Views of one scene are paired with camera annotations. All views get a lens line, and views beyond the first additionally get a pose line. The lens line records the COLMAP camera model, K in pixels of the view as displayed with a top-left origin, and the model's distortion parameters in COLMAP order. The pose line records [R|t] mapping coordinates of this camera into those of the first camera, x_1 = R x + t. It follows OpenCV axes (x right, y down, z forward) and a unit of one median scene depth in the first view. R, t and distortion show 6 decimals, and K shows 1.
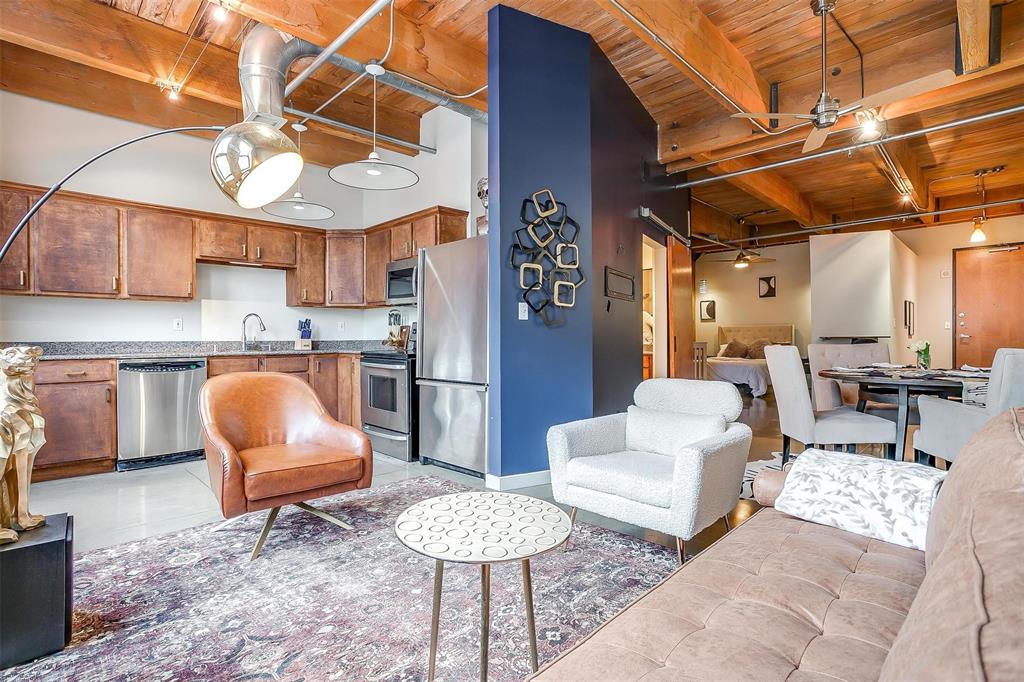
lens RADIAL K [[505.2, 0, 508.2], [0, 505.2, 338.9], [0, 0, 1]] dist [-0.051898, 0.031117]
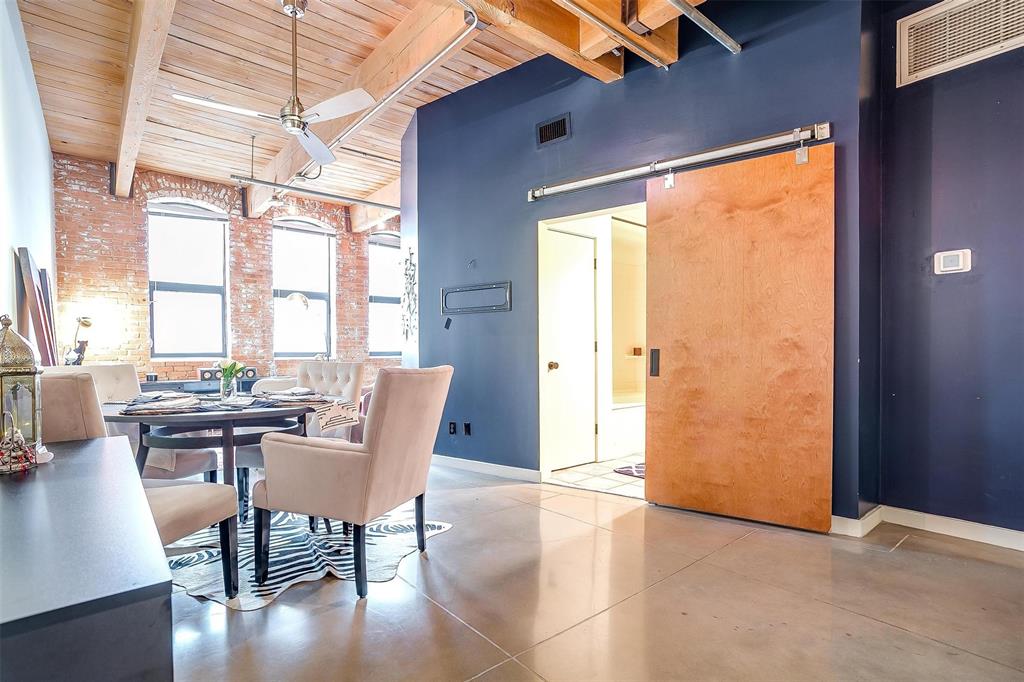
lens RADIAL K [[501.7, 0, 507.9], [0, 501.7, 362.7], [0, 0, 1]] dist [-0.053345, 0.027139]
pose [[-0.082683, 0.029150, -0.996149, 1.082299], [0.006143, 0.999568, 0.028740, -0.007696], [0.996557, -0.003743, -0.082827, 1.027726]]
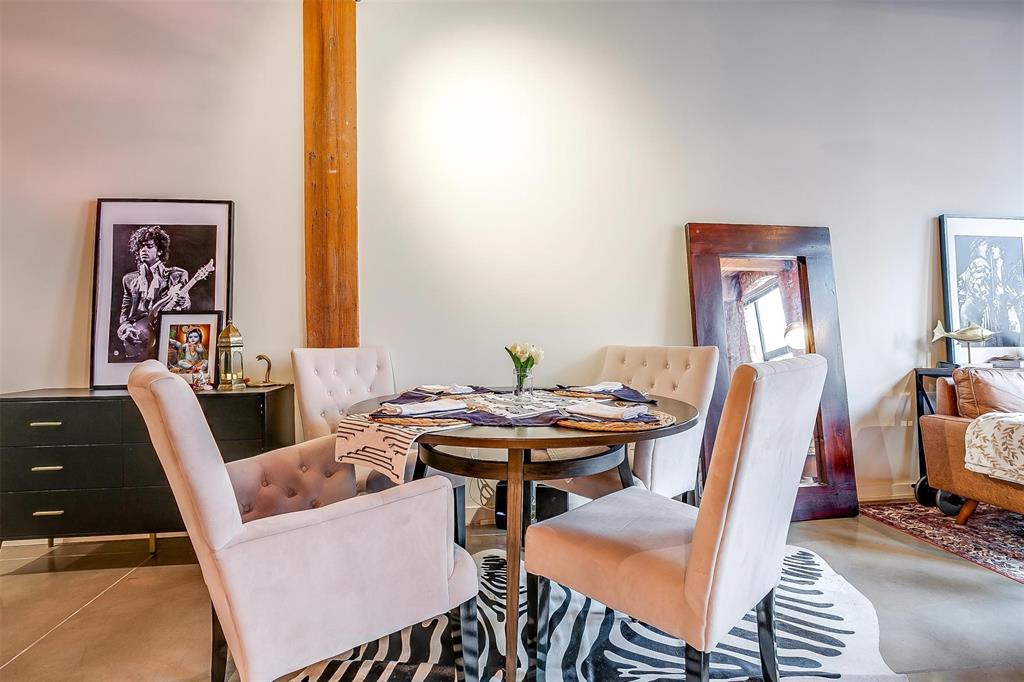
lens RADIAL K [[498.3, 0, 510.6], [0, 498.3, 343.2], [0, 0, 1]] dist [-0.050889, 0.027377]
pose [[-0.789915, 0.005353, 0.613193, 0.352343], [0.014801, 0.999837, 0.010338, -0.002498], [-0.613038, 0.017242, -0.789865, 0.987589]]
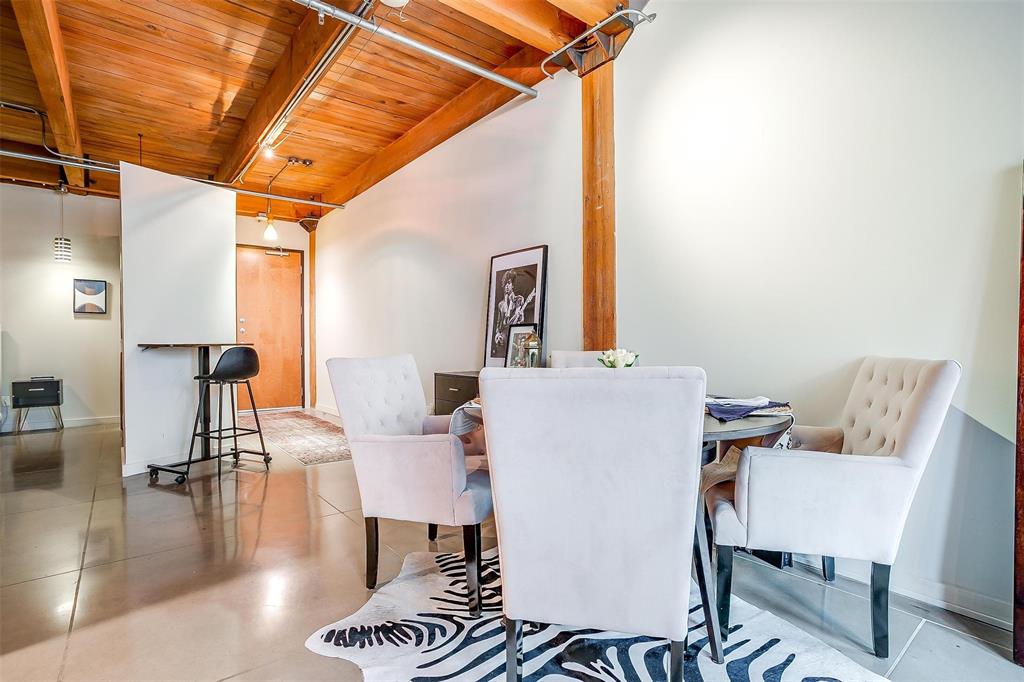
lens RADIAL K [[499.3, 0, 511.7], [0, 499.3, 350.3], [0, 0, 1]] dist [-0.053135, 0.028415]
pose [[0.104627, -0.007833, 0.994481, 0.160148], [0.001422, 0.999969, 0.007727, -0.001087], [-0.994510, 0.000606, 0.104635, 0.728948]]
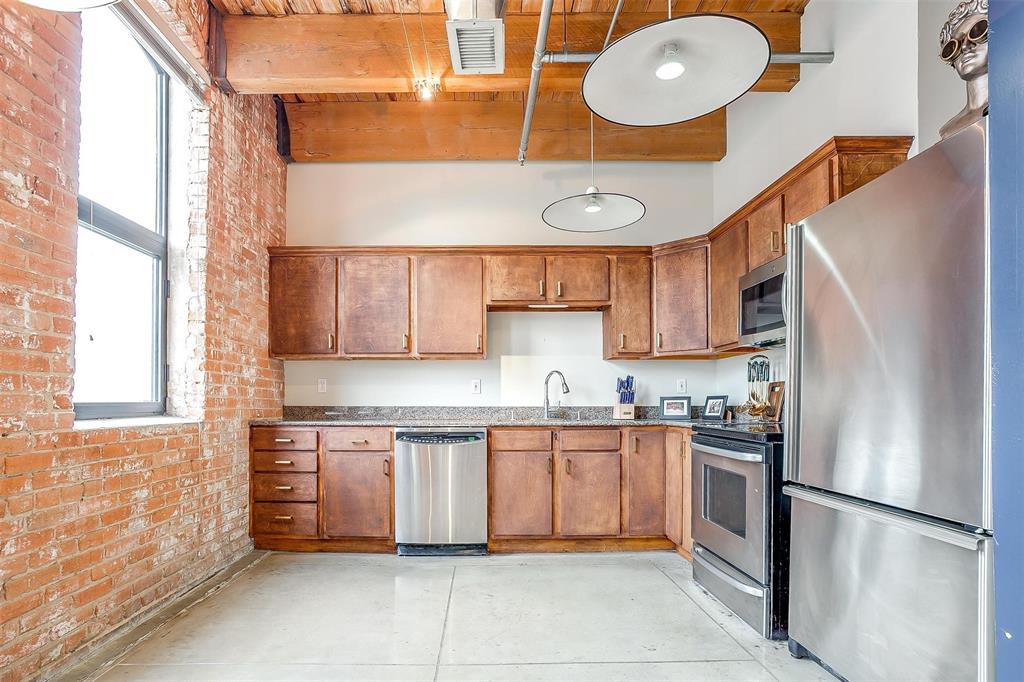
lens RADIAL K [[519.5, 0, 486.0], [0, 519.5, 405.1], [0, 0, 1]] dist [-0.038166, 0.001048]
pose [[0.713072, 0.003727, -0.701081, -0.029960], [-0.002525, 0.999993, 0.002748, 0.000111], [0.701086, -0.000190, 0.713076, 0.358997]]
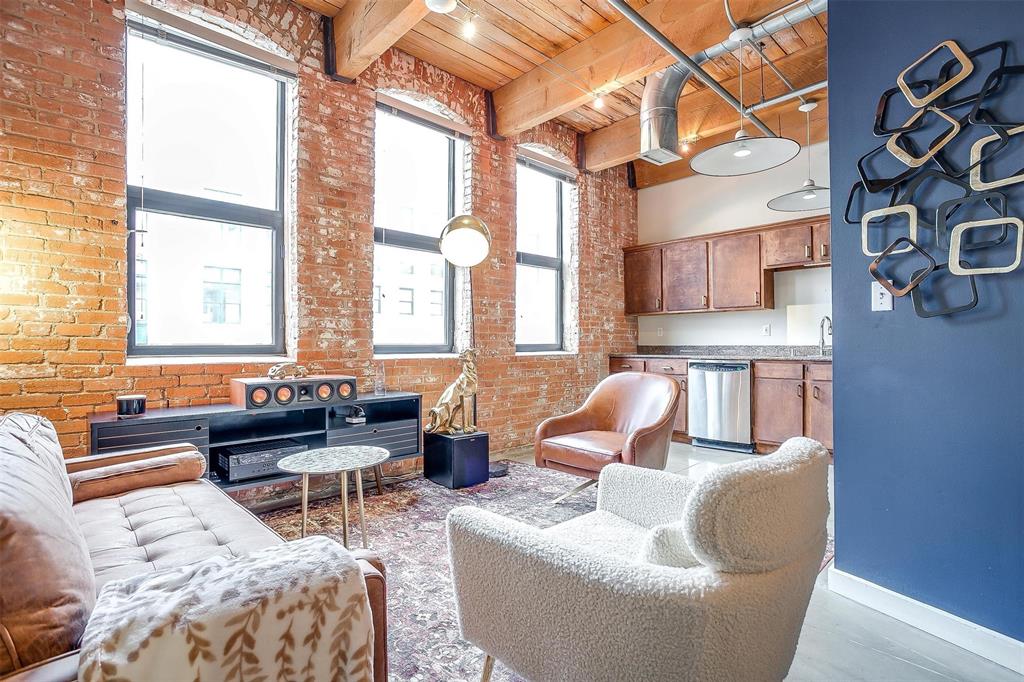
lens RADIAL K [[498.3, 0, 510.6], [0, 498.3, 343.2], [0, 0, 1]] dist [-0.050889, 0.027377]
pose [[-0.022725, 0.001650, -0.999740, 0.415080], [0.003001, 0.999994, 0.001582, -0.003650], [0.999737, -0.002964, -0.022730, 0.431626]]
